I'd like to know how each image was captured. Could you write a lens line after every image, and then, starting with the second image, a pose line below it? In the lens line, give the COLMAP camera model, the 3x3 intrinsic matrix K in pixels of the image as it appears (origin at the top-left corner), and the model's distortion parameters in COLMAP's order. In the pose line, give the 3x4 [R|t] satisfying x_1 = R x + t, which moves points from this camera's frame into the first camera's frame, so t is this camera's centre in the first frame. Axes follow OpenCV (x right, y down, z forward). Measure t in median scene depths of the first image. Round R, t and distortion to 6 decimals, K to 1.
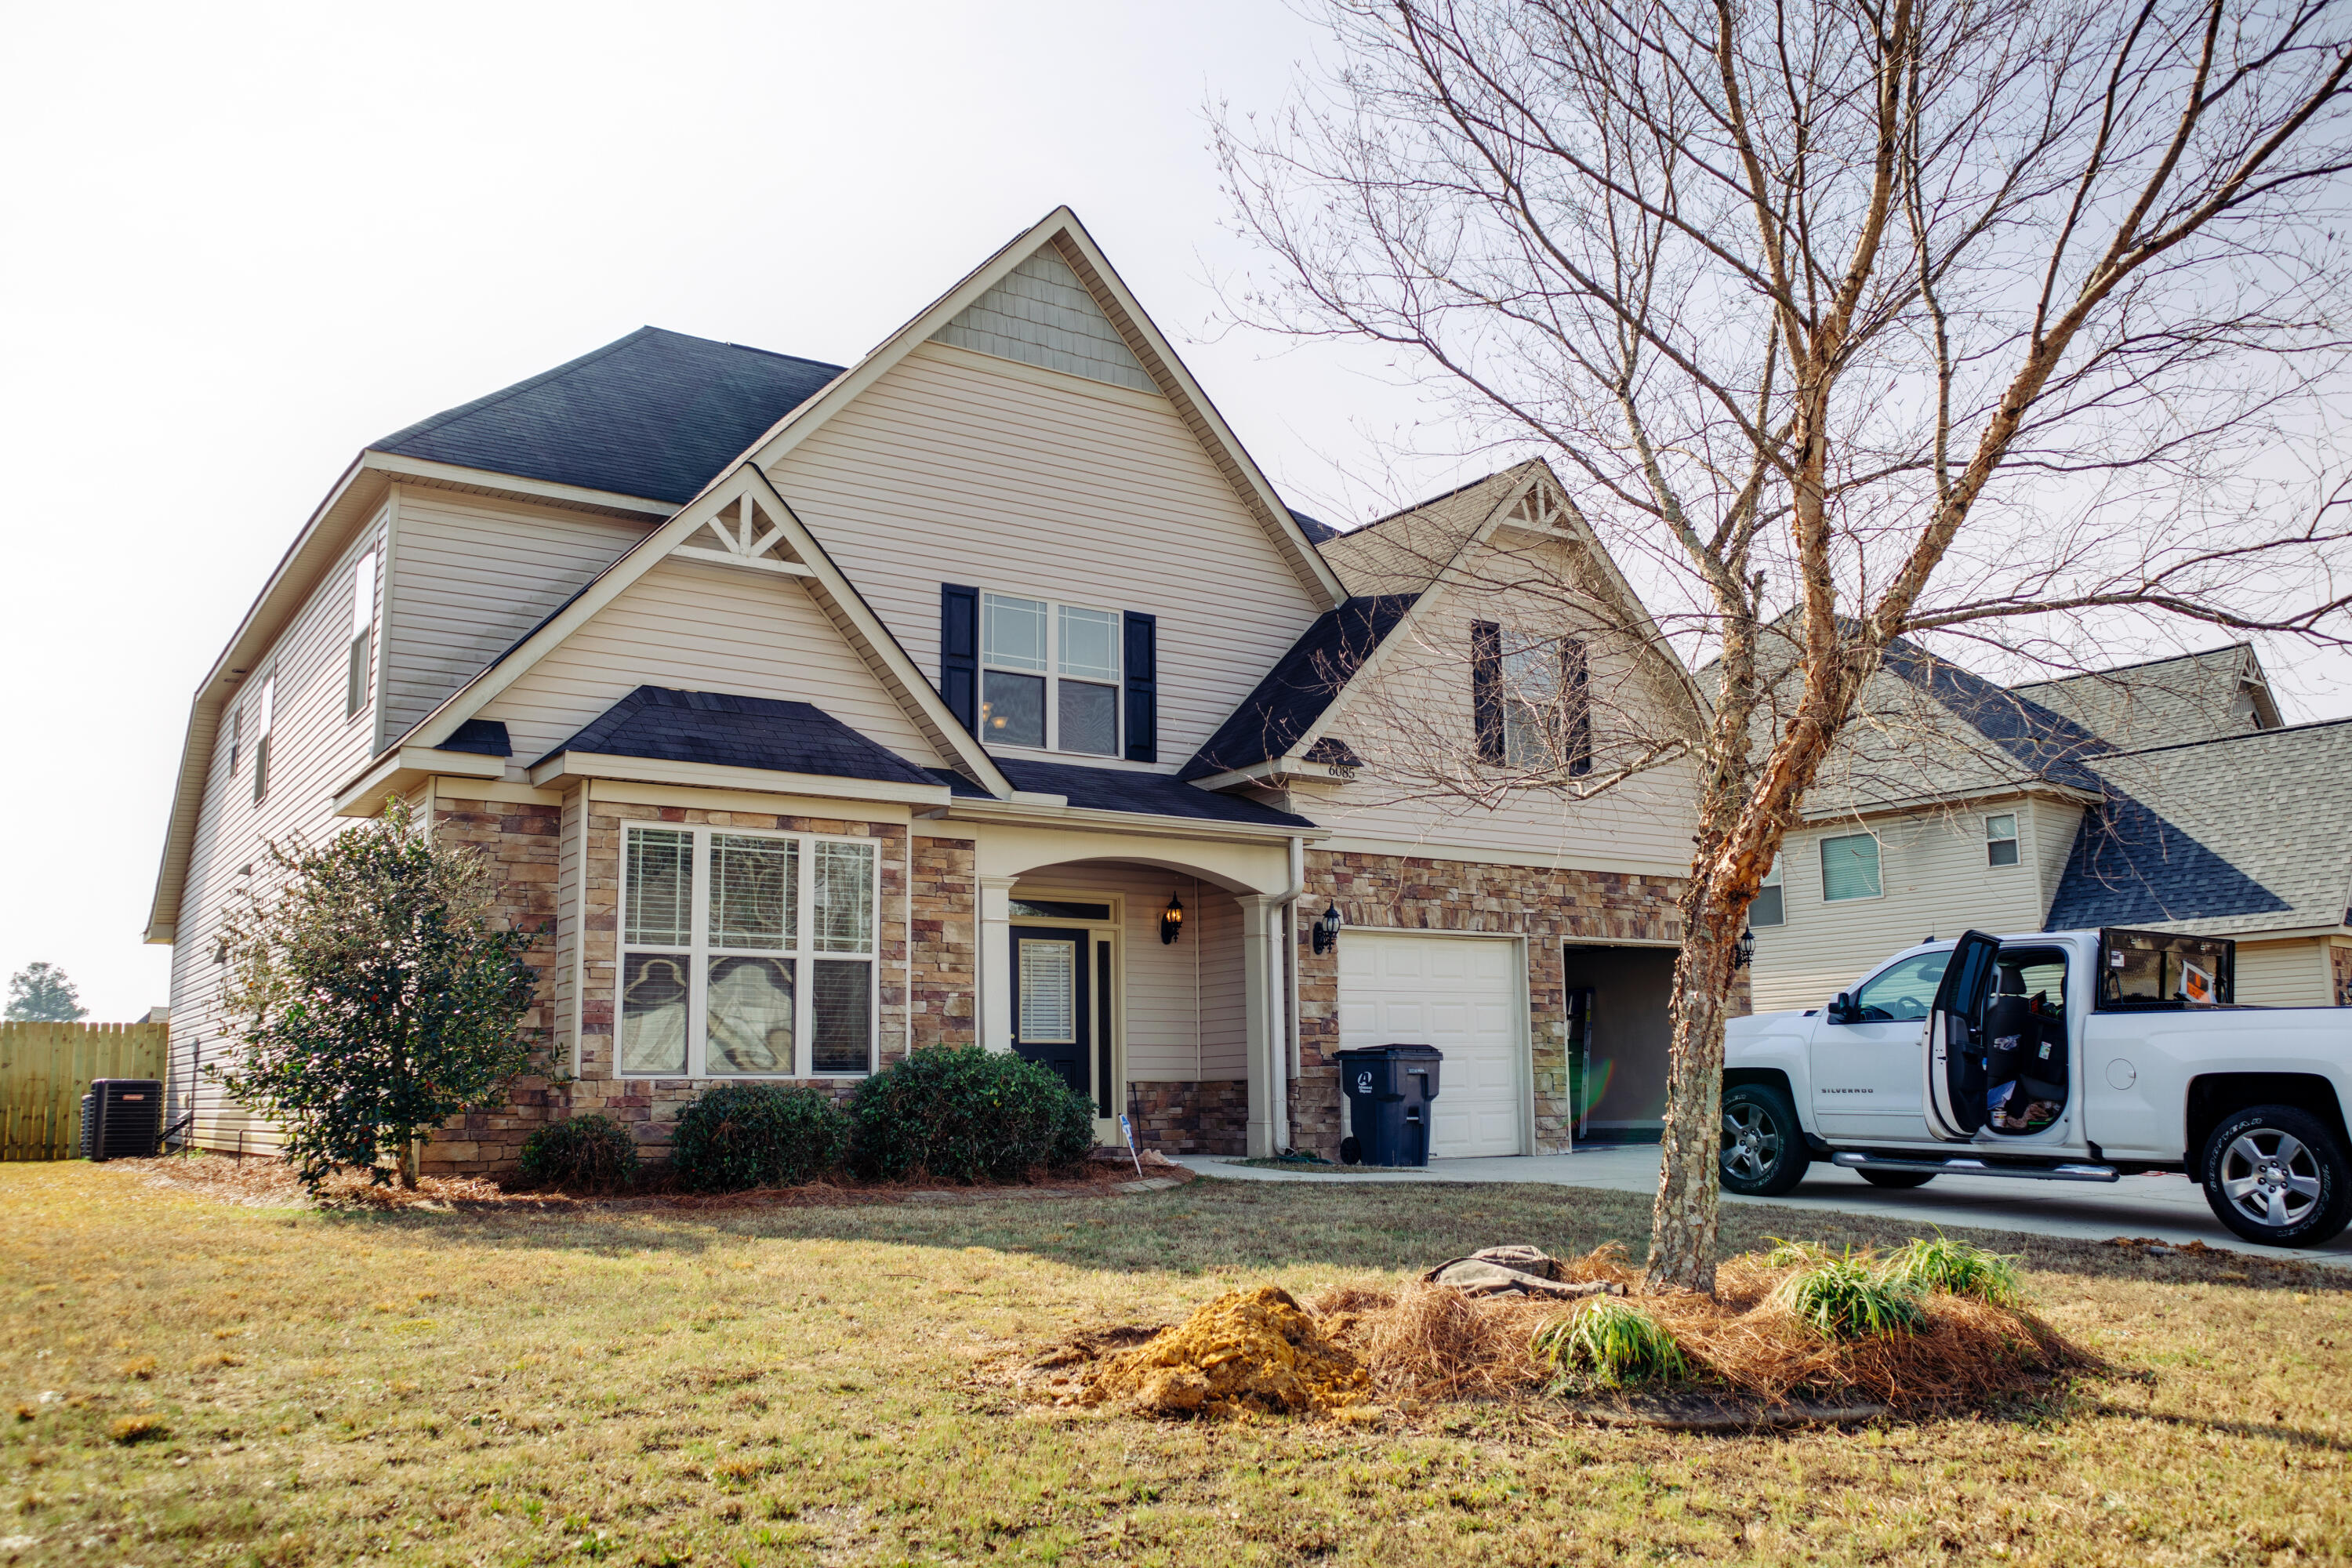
lens RADIAL K [[1743.4, 0, 1176.0], [0, 1743.4, 784.0], [0, 0, 1]] dist [-0.154181, 0.114559]
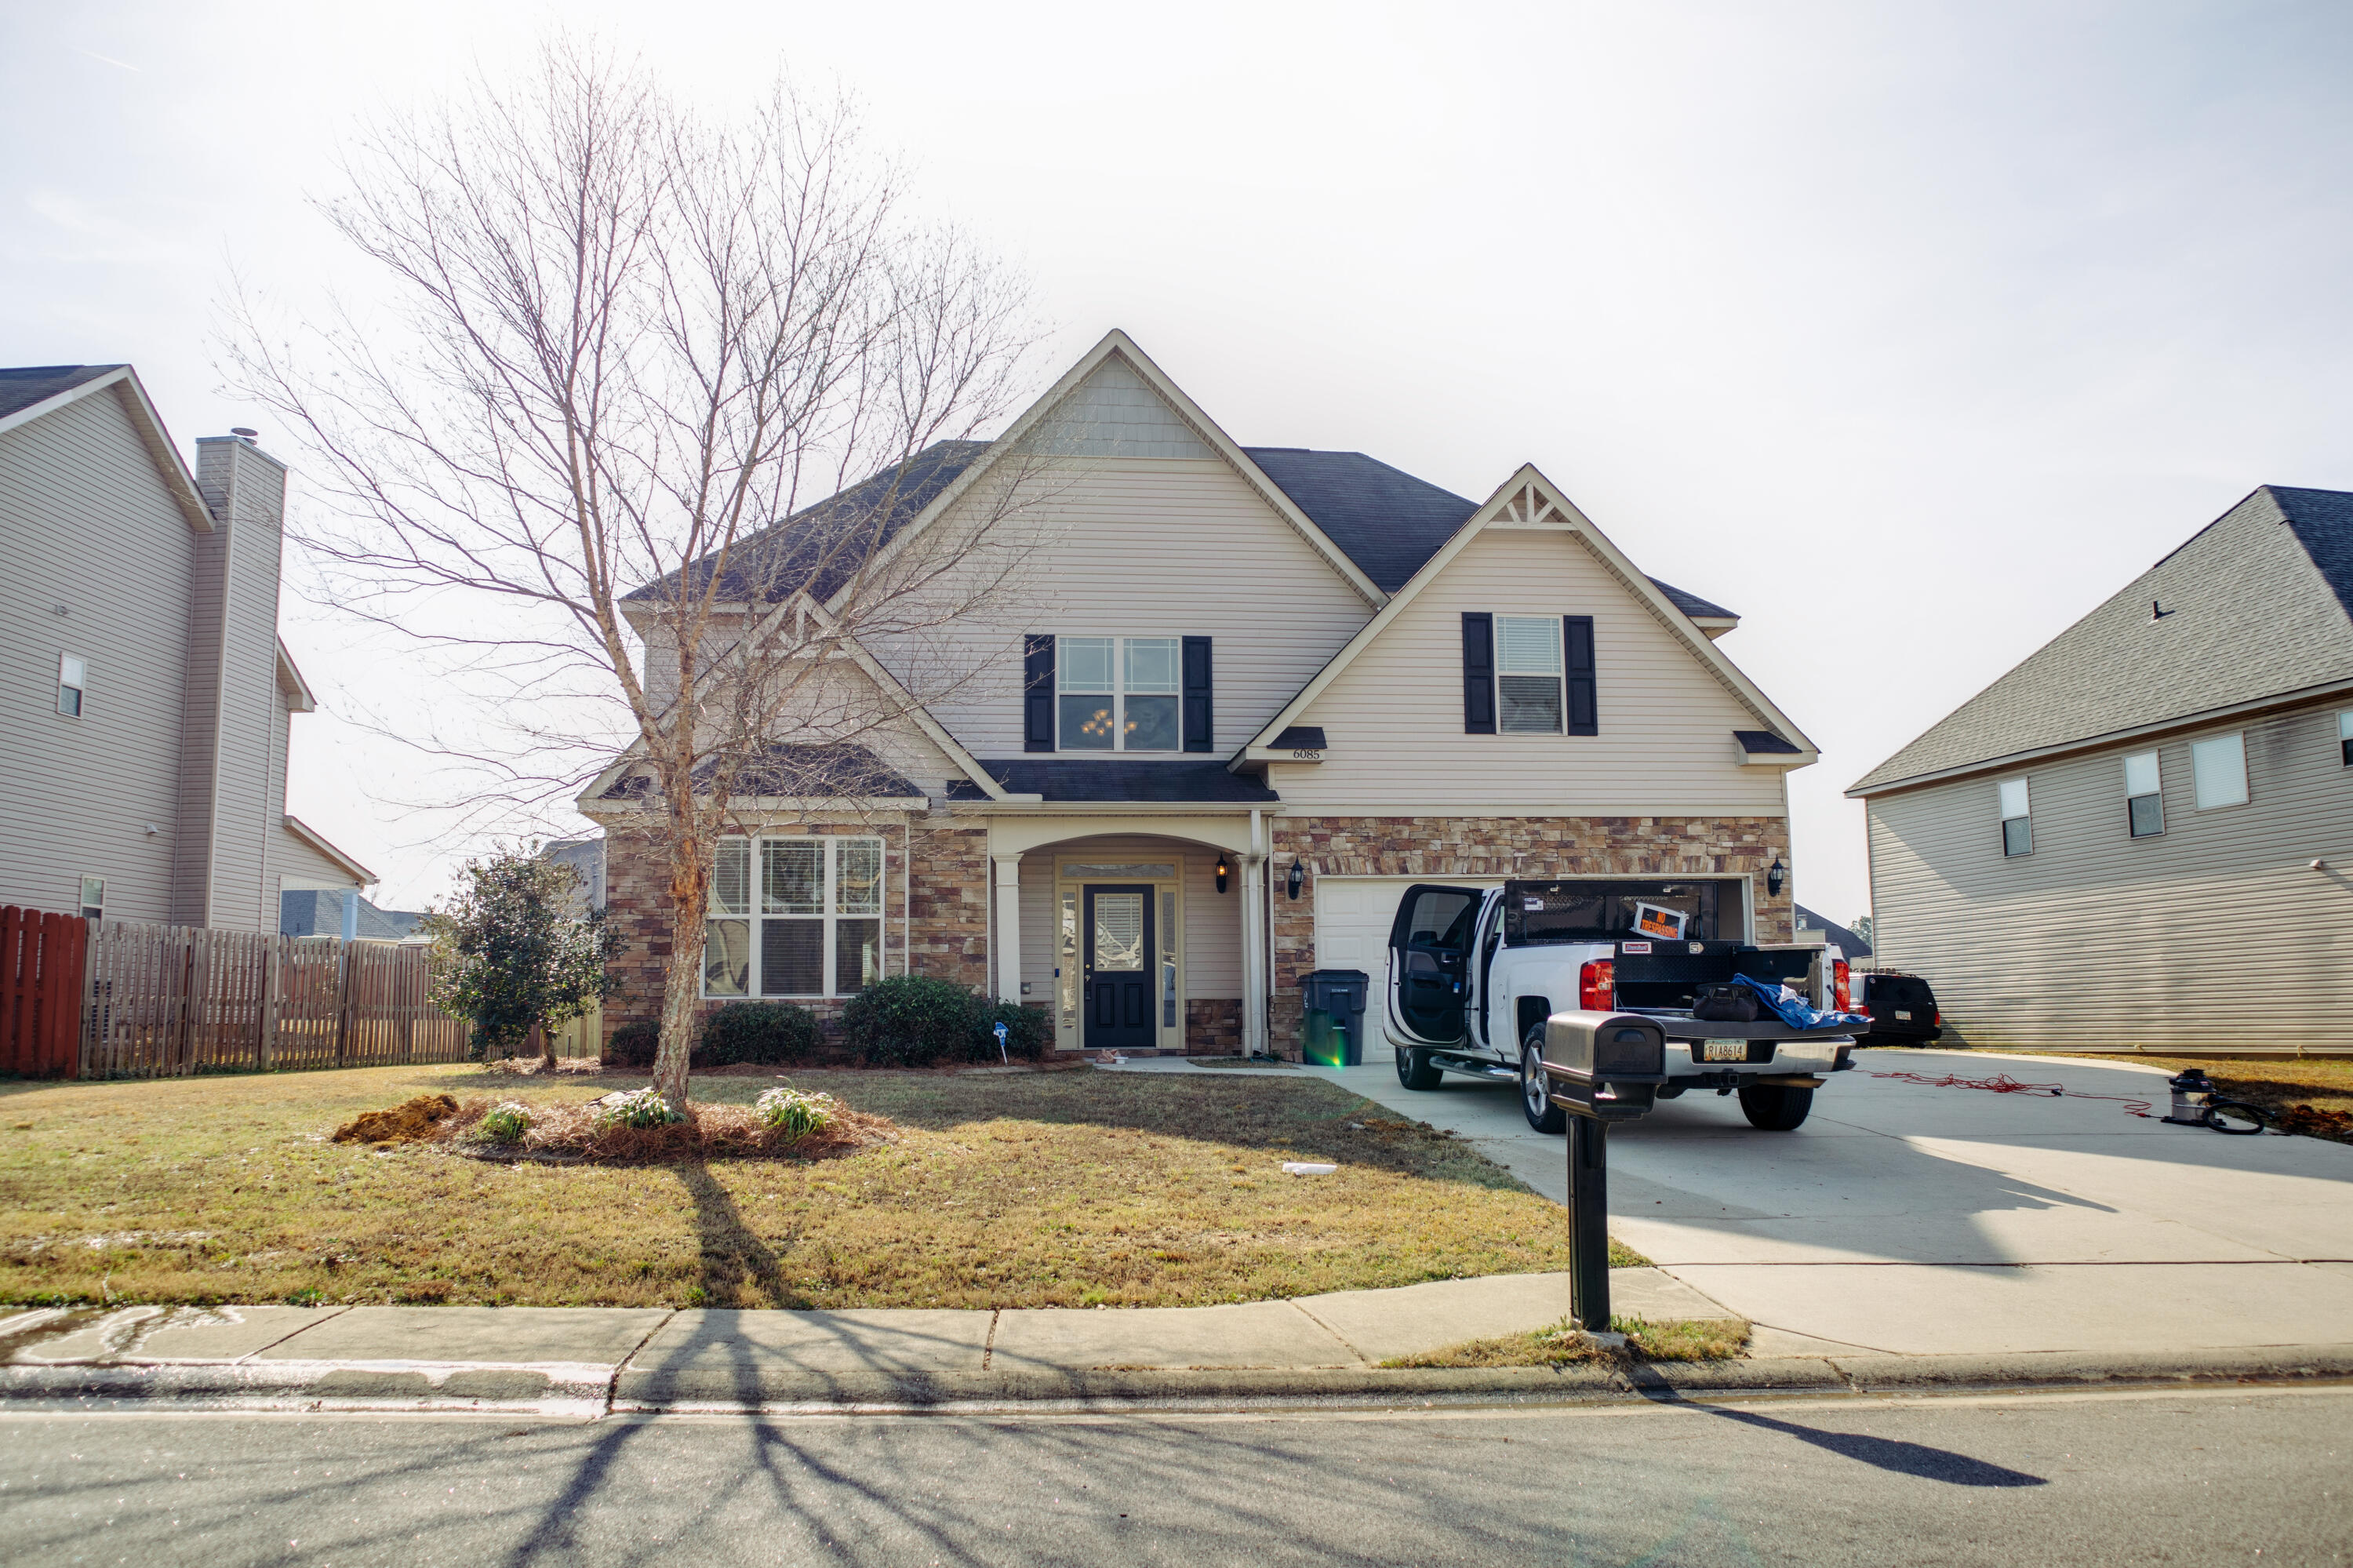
lens RADIAL K [[1668.4, 0, 1176.5], [0, 1668.4, 784.0], [0, 0, 1]] dist [-0.139296, 0.096382]
pose [[0.903586, -0.059087, -0.424312, 0.507928], [0.075718, 0.996877, 0.022424, -0.019393], [0.421661, -0.052390, 0.905239, -0.131994]]
